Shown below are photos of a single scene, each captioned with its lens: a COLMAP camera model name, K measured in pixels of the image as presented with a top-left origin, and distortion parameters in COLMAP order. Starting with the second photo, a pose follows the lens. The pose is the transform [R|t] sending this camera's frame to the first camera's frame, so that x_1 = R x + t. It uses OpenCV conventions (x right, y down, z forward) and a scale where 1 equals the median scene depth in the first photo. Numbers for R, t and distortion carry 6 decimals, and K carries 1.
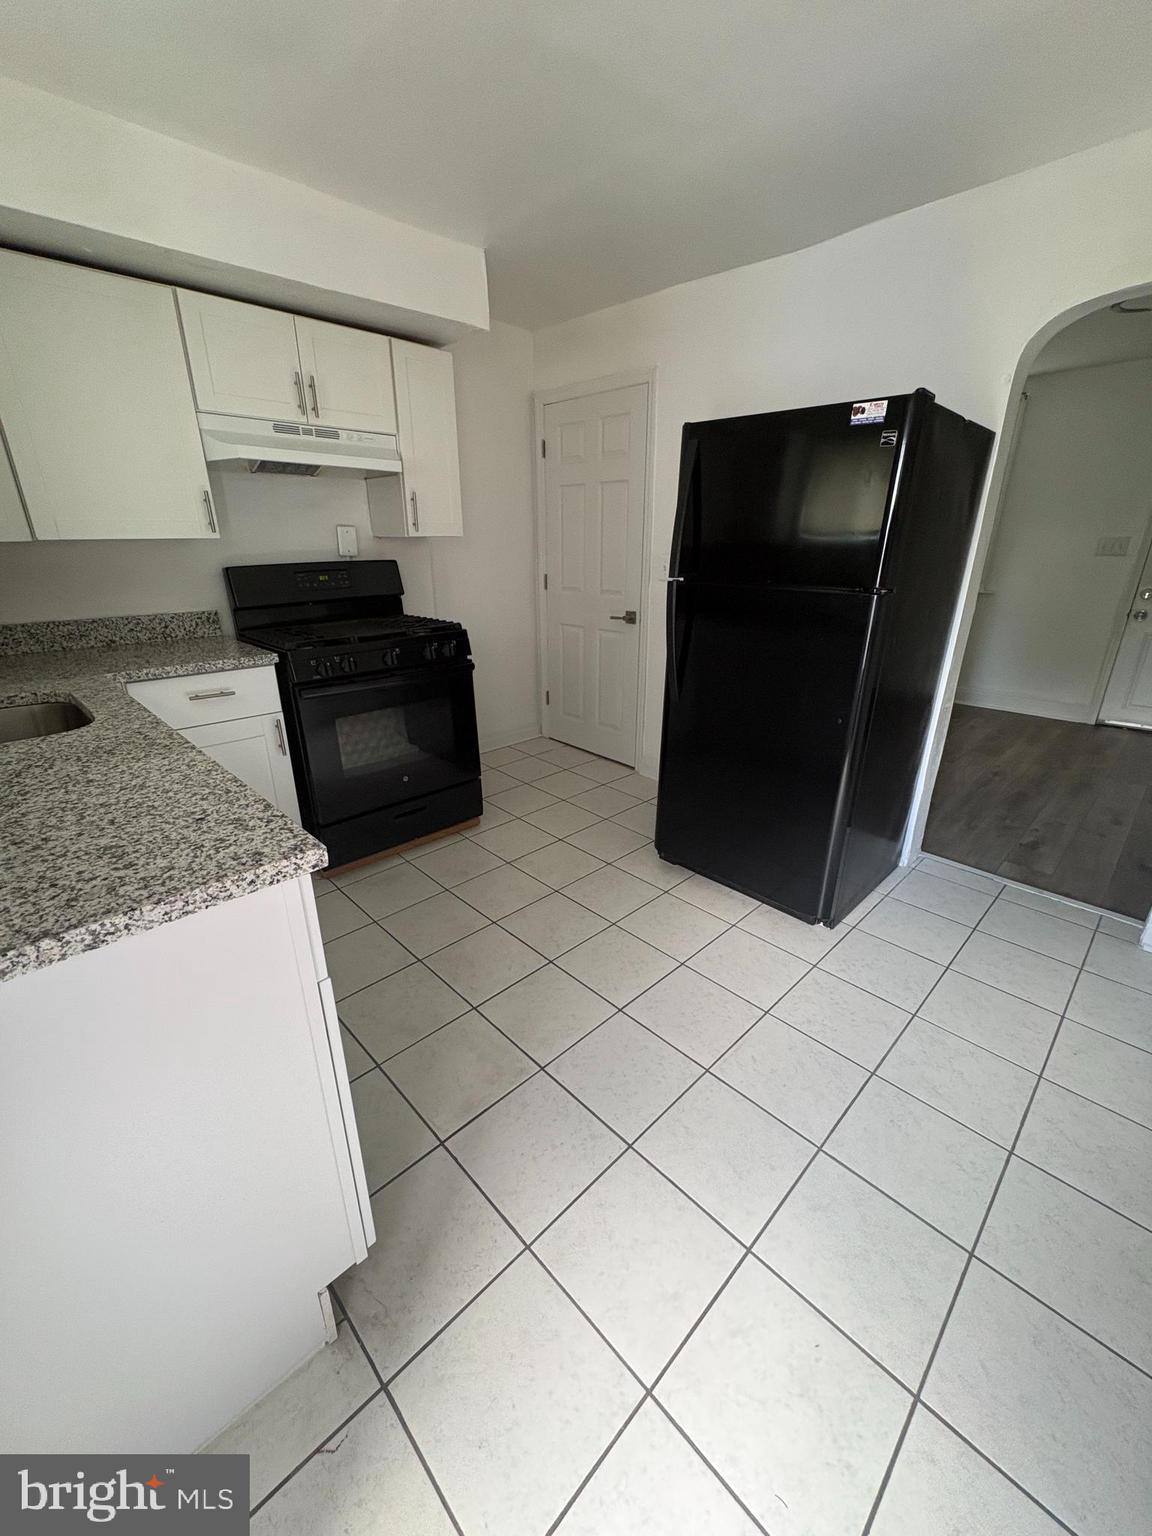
lens RADIAL K [[612.9, 0, 576.0], [0, 612.9, 765.3], [0, 0, 1]] dist [0.000786, -0.000059]
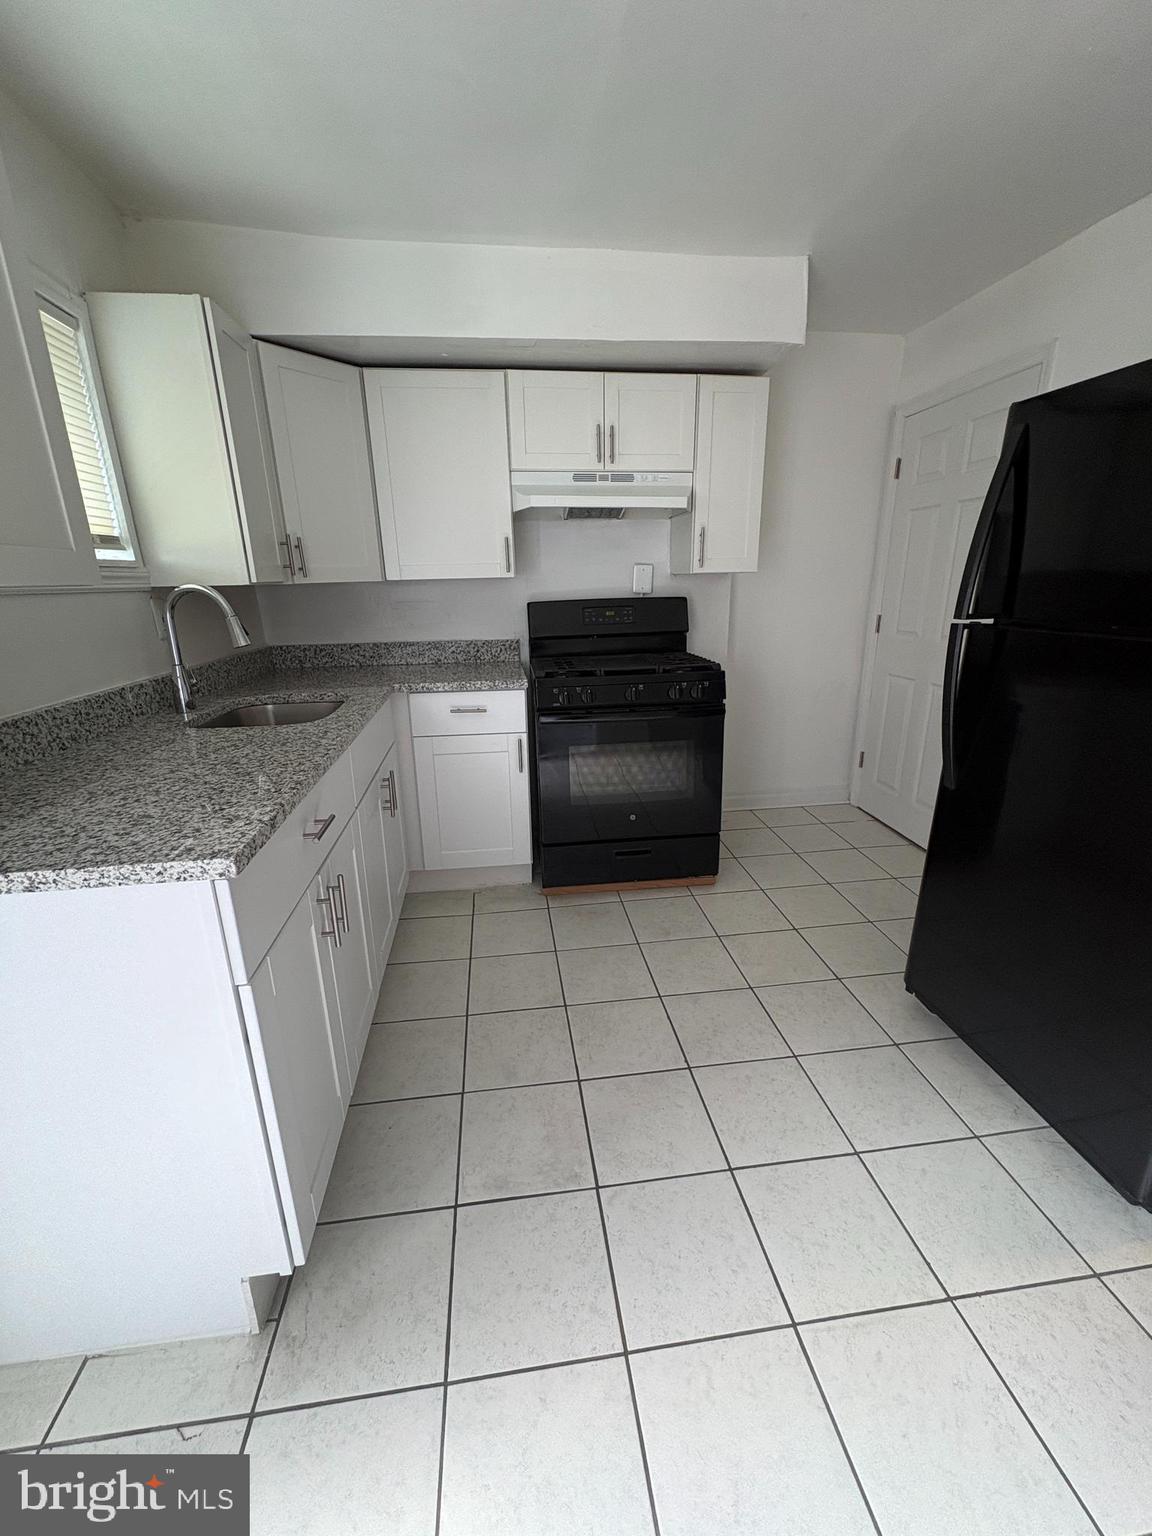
lens RADIAL K [[612.9, 0, 576.0], [0, 612.9, 765.3], [0, 0, 1]] dist [0.000786, -0.000059]
pose [[0.801566, 0.158877, -0.576411, 0.232234], [-0.193893, 0.981022, 0.000771, -0.050123], [0.565595, 0.111144, 0.817160, 0.172883]]
